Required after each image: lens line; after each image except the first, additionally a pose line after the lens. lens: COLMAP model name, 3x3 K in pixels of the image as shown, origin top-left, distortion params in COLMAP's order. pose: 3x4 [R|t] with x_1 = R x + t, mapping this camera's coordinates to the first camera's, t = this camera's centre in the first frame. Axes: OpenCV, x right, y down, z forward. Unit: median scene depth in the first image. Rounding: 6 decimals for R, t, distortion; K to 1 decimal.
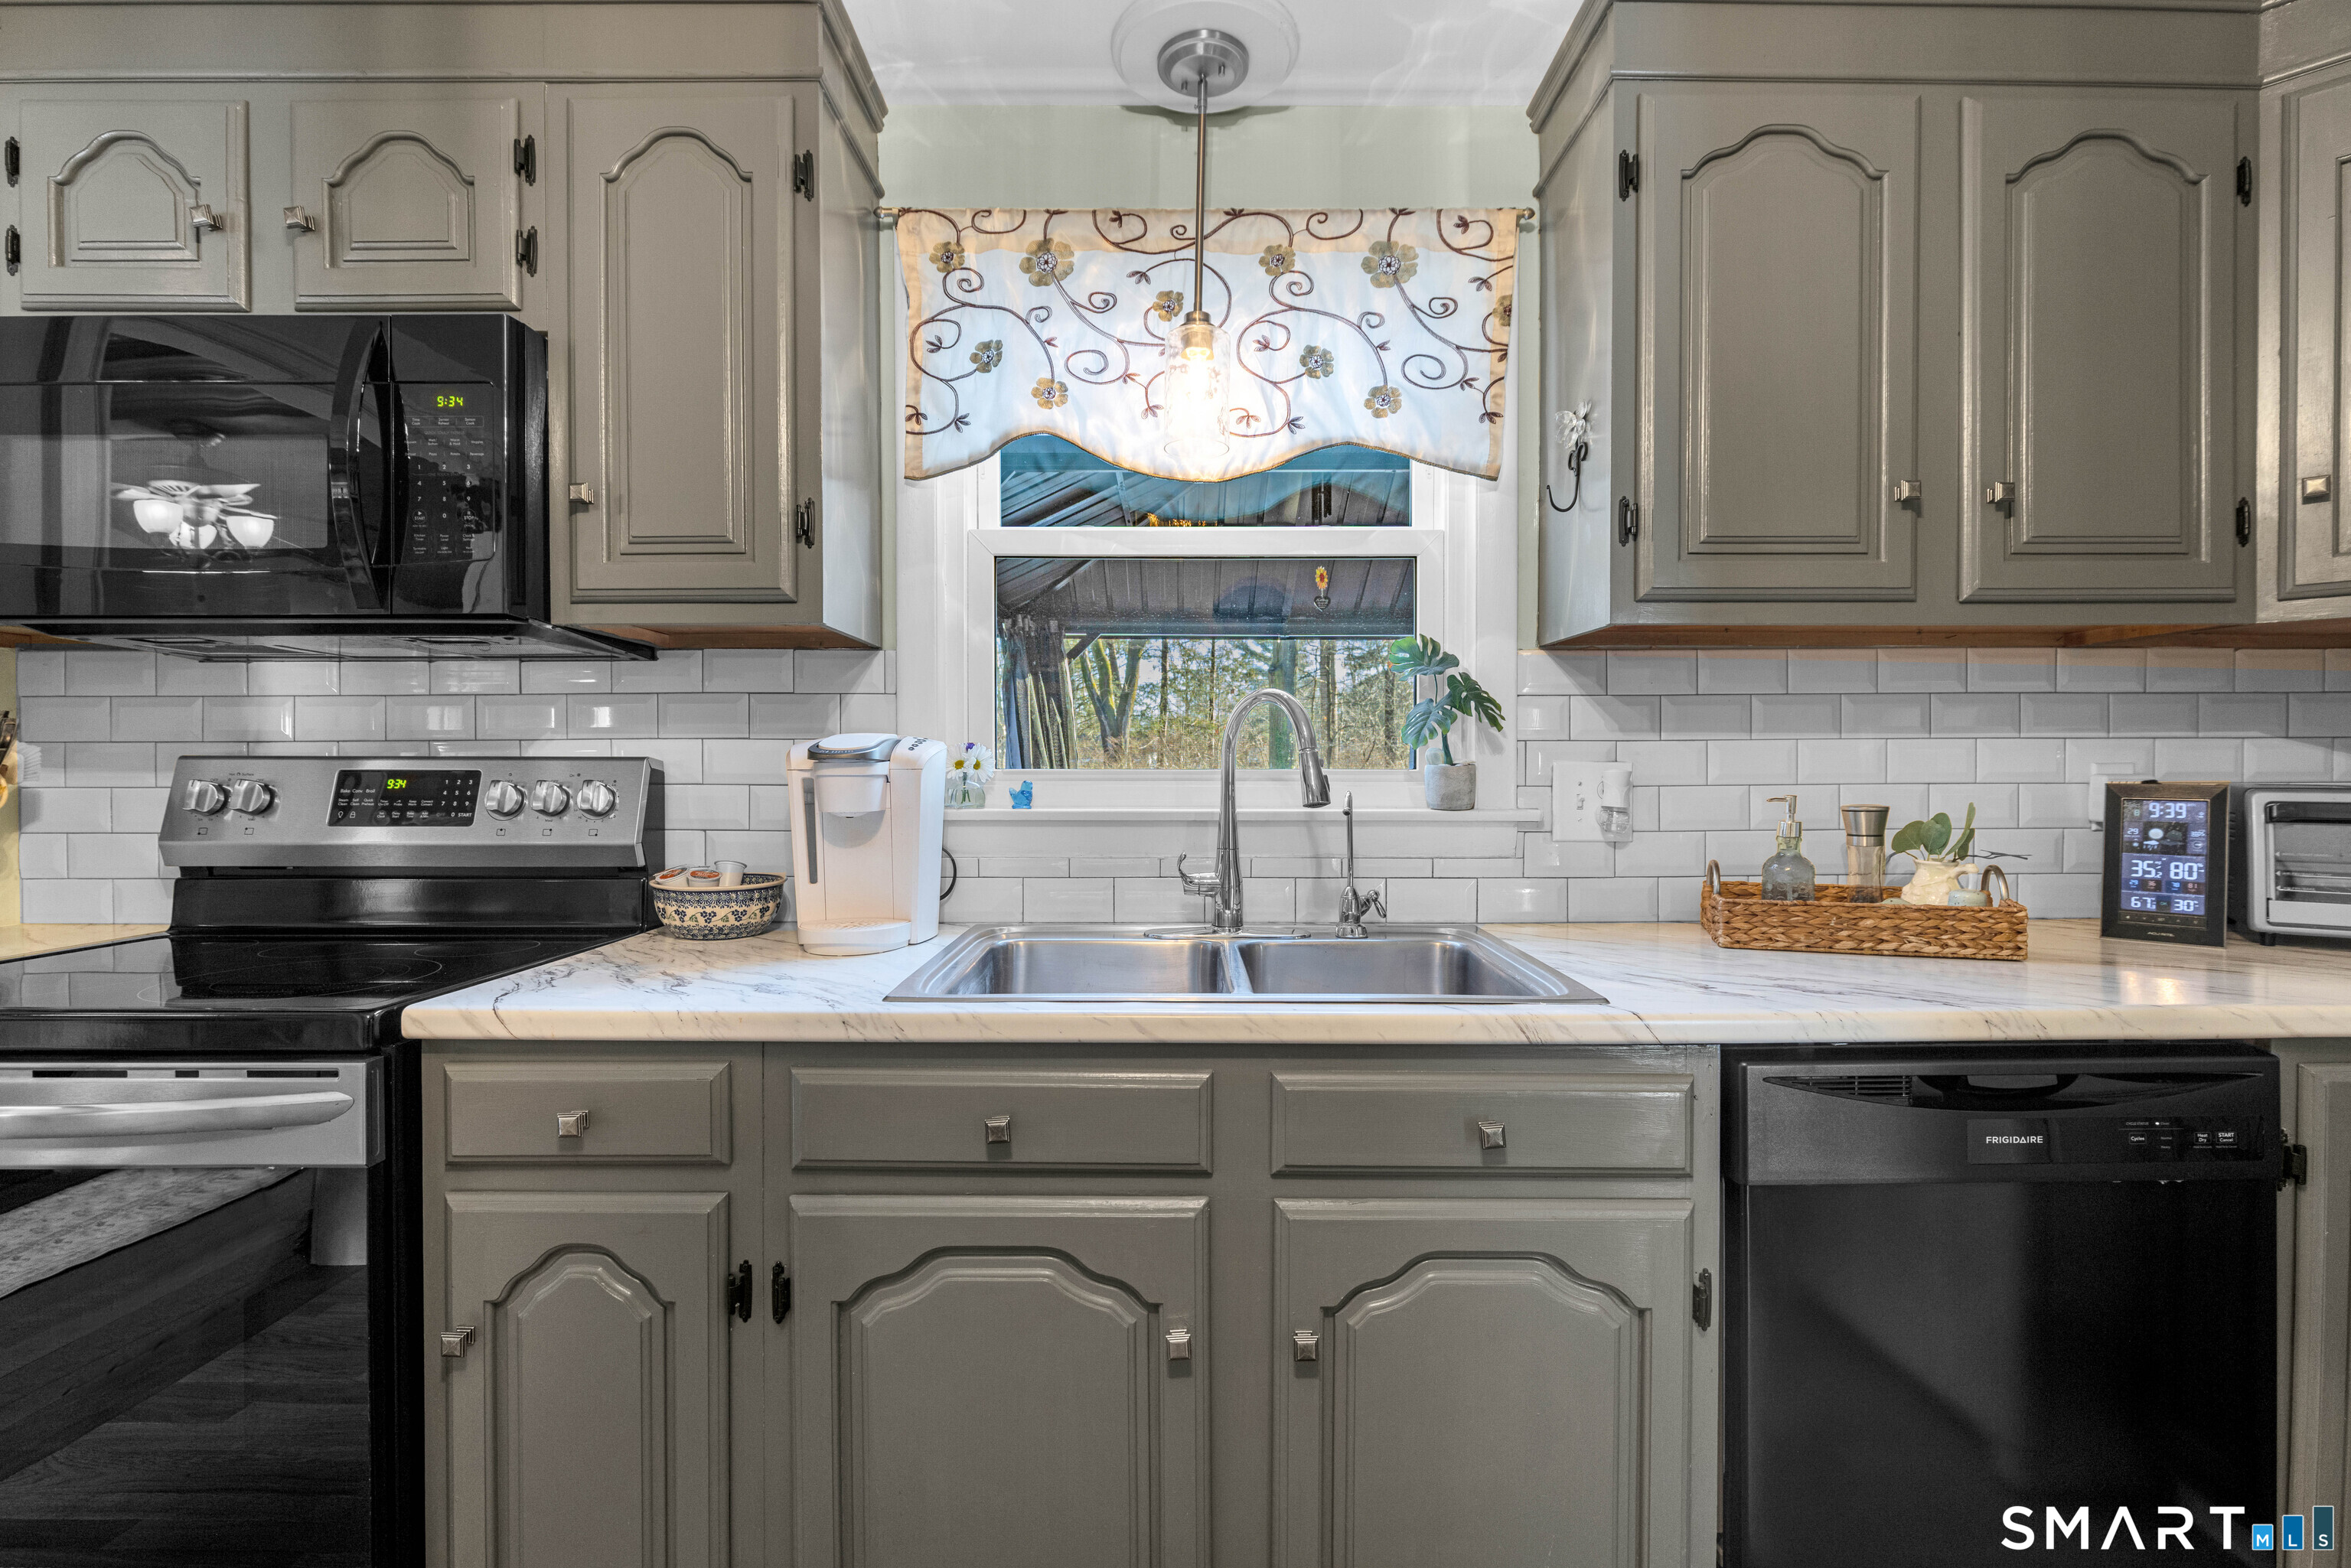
lens RADIAL K [[1058.1, 0, 1183.0], [0, 1058.1, 785.5], [0, 0, 1]] dist [-0.001311, -0.001644]
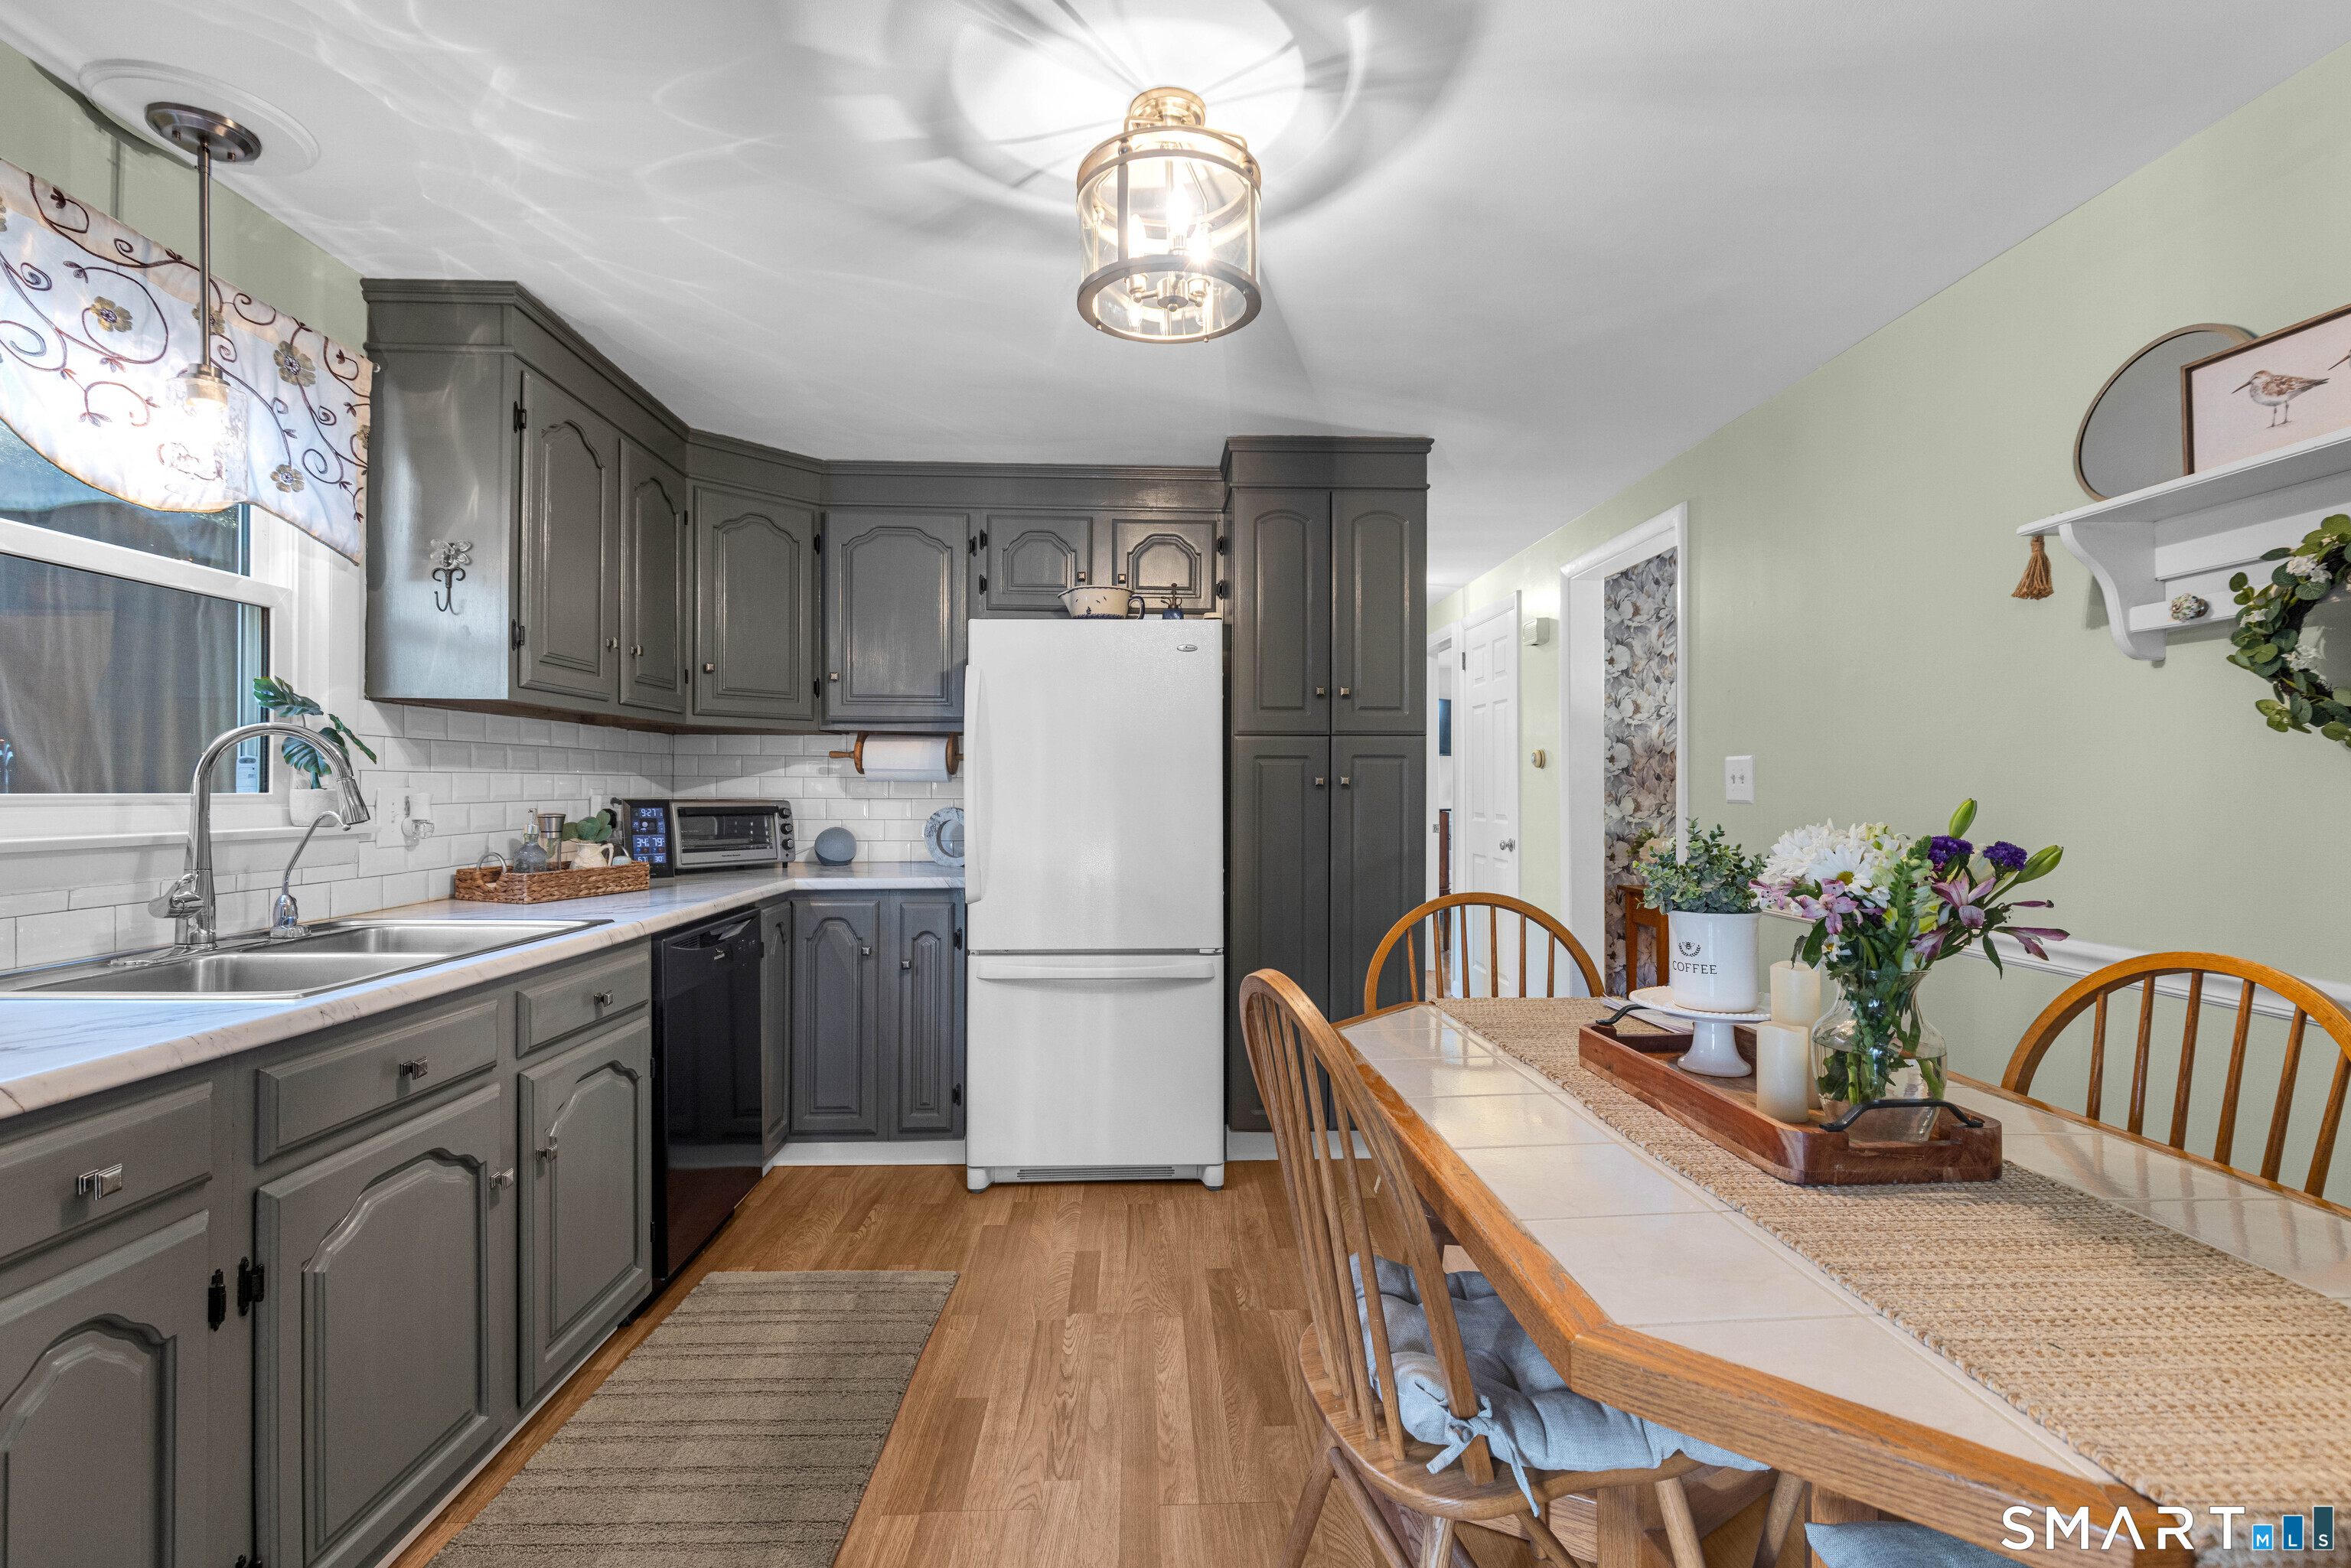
lens RADIAL K [[1058.1, 0, 1205.1], [0, 1058.1, 781.9], [0, 0, 1]] dist [-0.001311, -0.001644]
pose [[-0.056521, 0.007534, 0.998373, -1.047184], [0.013447, 0.999887, -0.006785, -0.006517], [-0.998311, 0.013042, -0.056615, 0.058813]]
